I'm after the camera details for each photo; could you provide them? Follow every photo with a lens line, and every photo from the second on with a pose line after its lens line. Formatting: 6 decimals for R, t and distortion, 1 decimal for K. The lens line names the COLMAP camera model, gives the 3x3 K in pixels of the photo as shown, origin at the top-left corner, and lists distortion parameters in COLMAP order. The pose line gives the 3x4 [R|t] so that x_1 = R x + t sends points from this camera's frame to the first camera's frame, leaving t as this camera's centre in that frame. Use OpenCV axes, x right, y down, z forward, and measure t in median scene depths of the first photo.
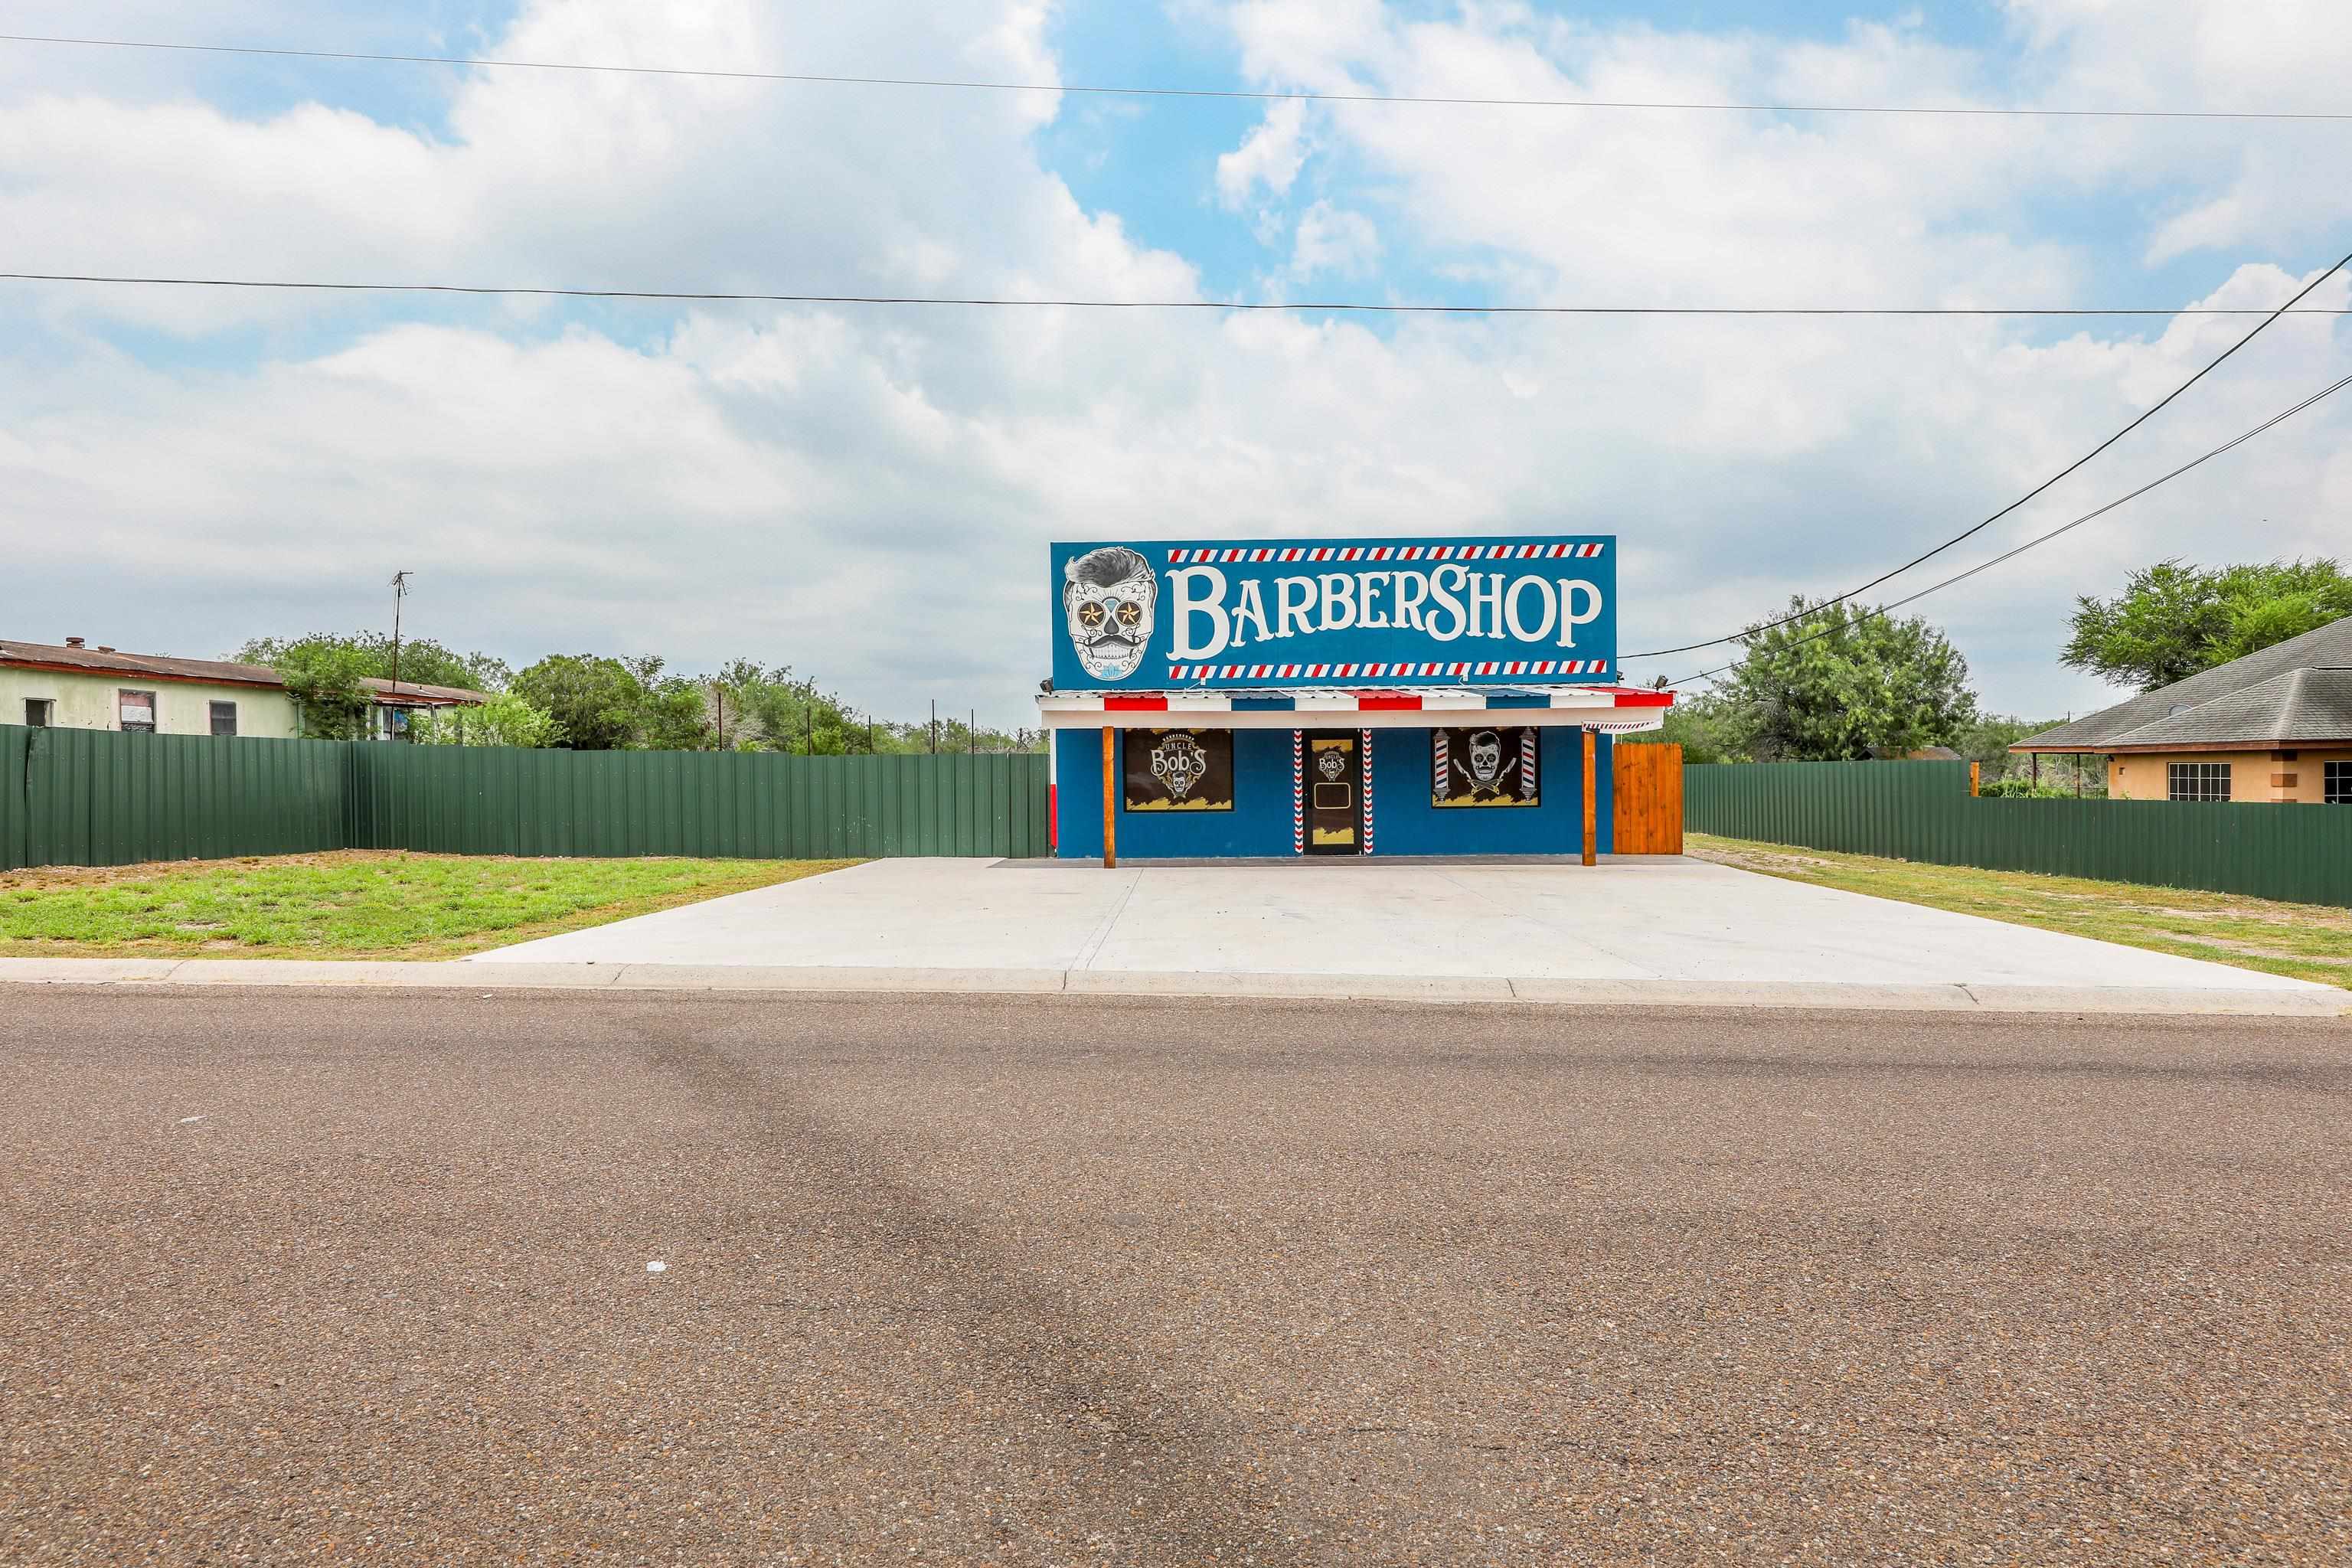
lens RADIAL K [[1310.4, 0, 1170.9], [0, 1310.4, 804.3], [0, 0, 1]] dist [0.024776, 0.000011]
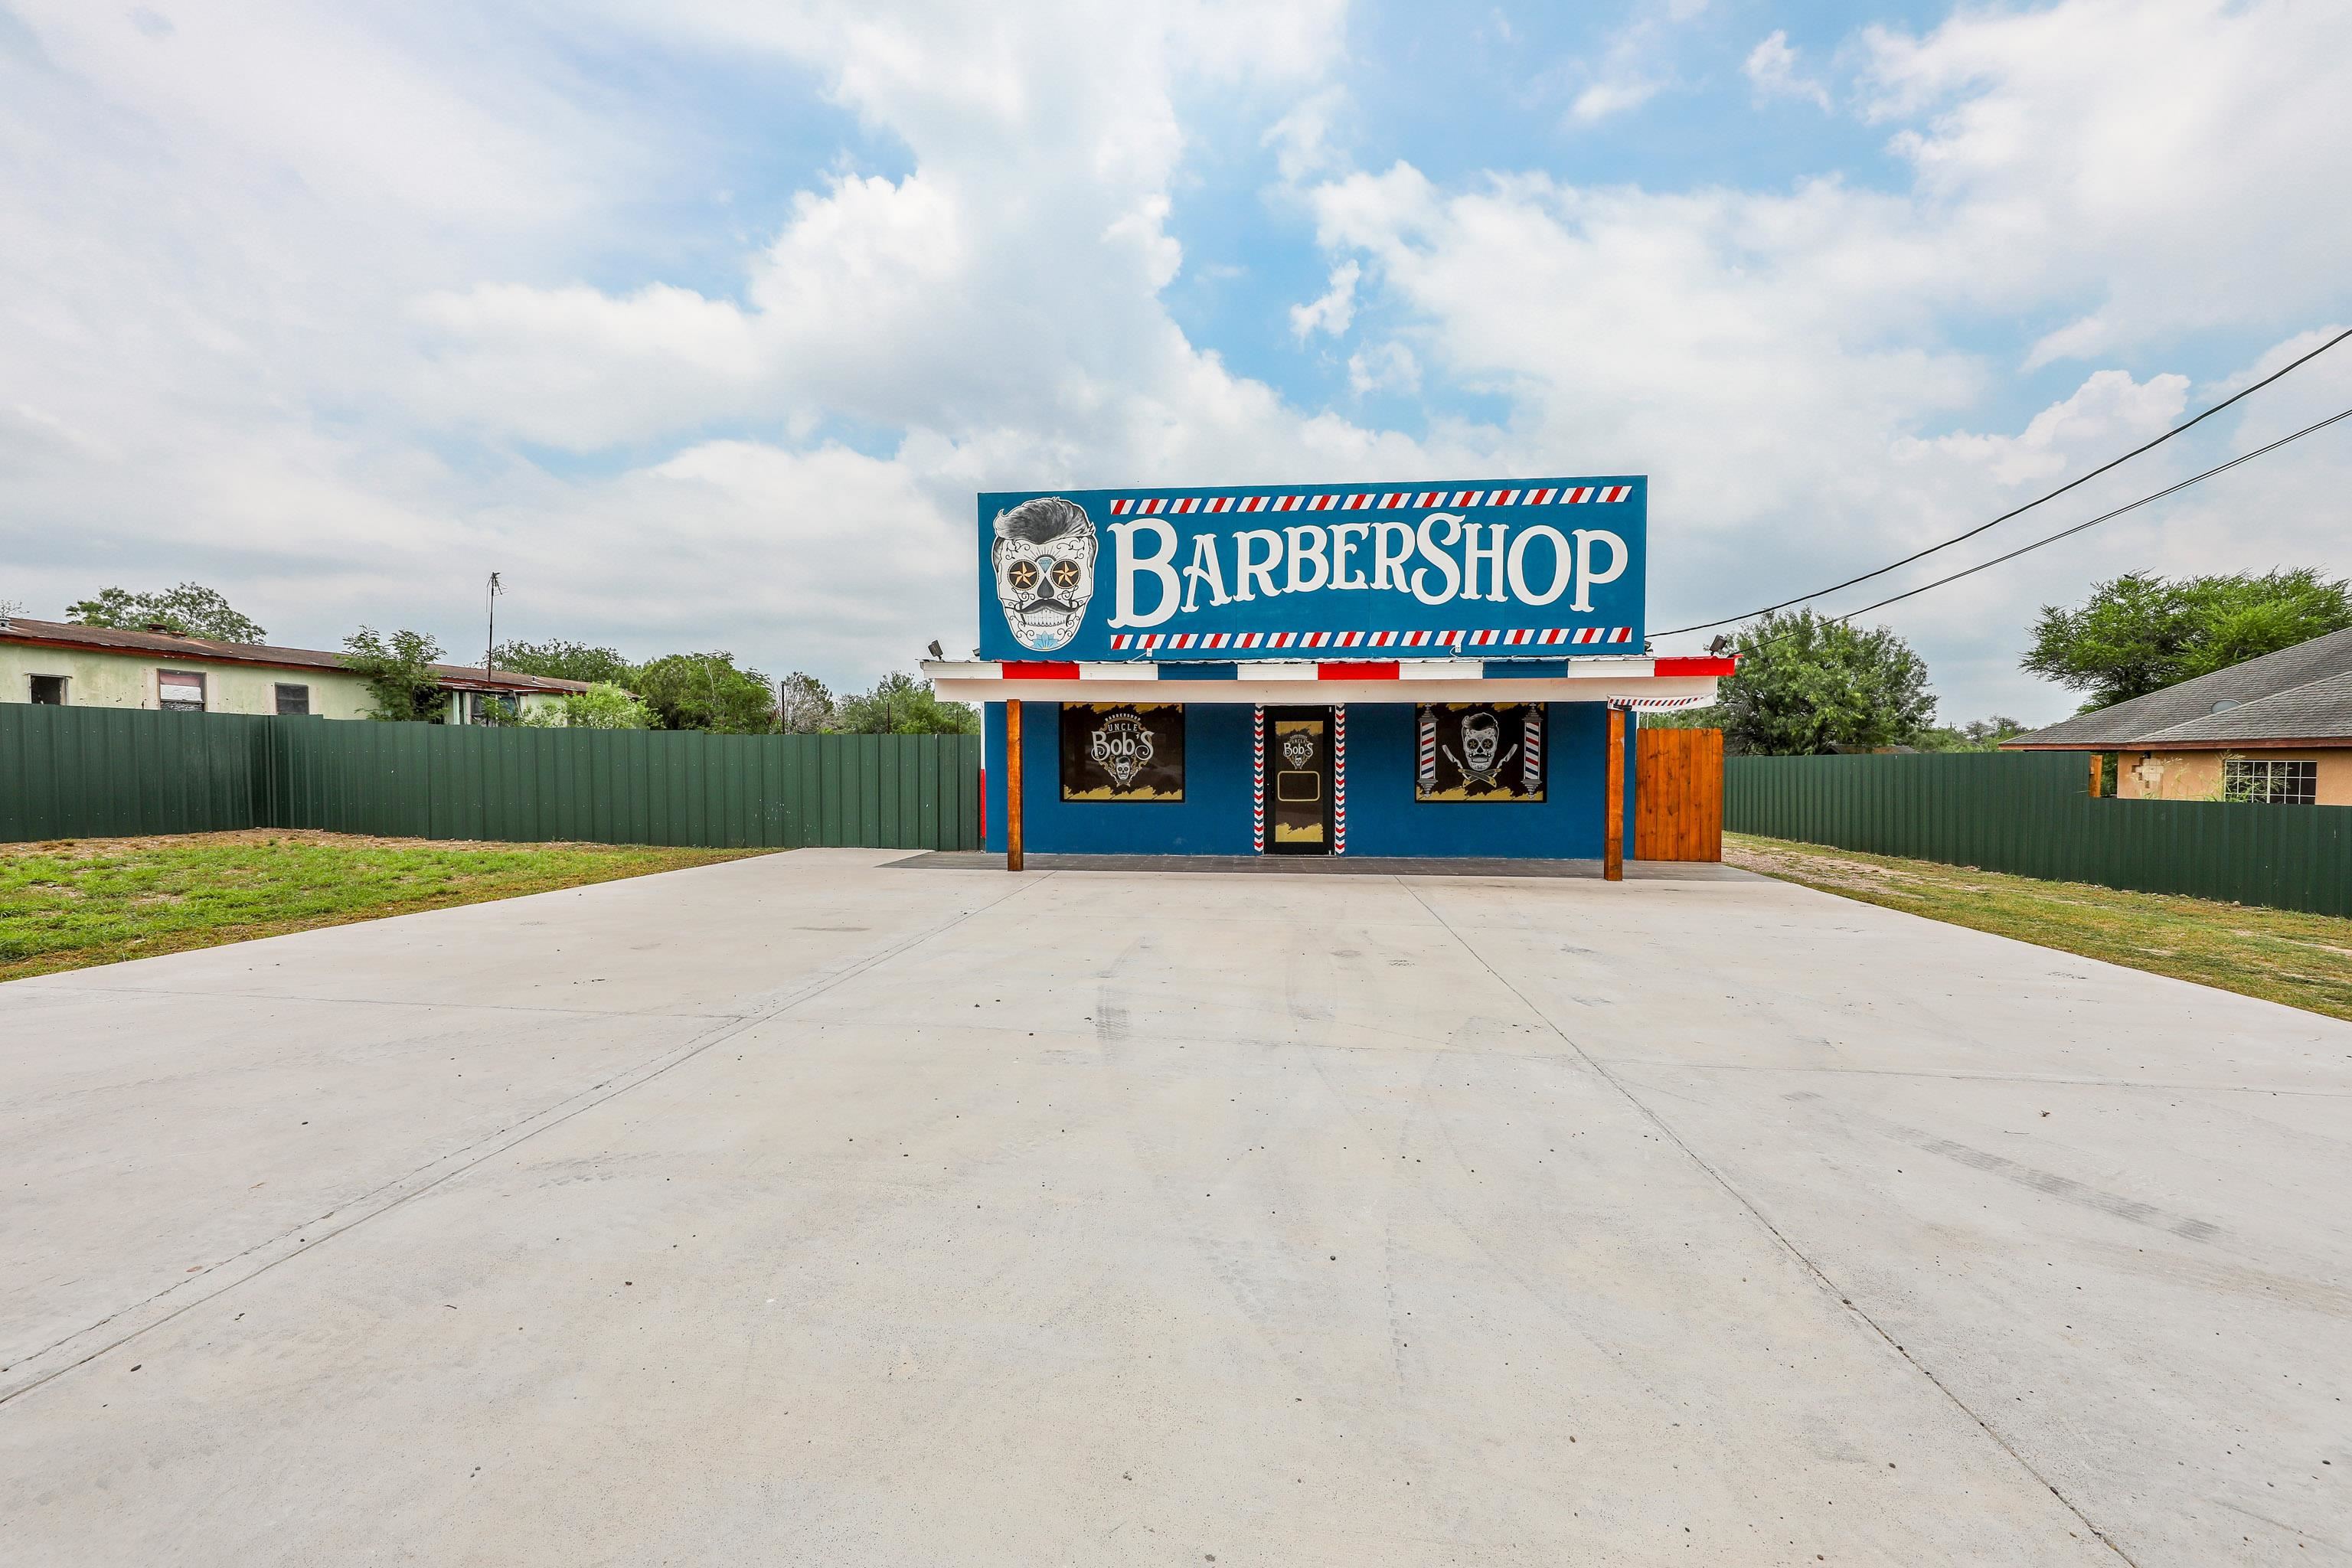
lens RADIAL K [[942.7, 0, 1176.6], [0, 942.7, 801.3], [0, 0, 1]] dist [0.015191, -0.007348]
pose [[0.996586, 0.014351, -0.081298, 0.094746], [-0.012816, 0.999730, 0.019382, -0.007639], [0.081554, -0.018274, 0.996501, 0.377808]]
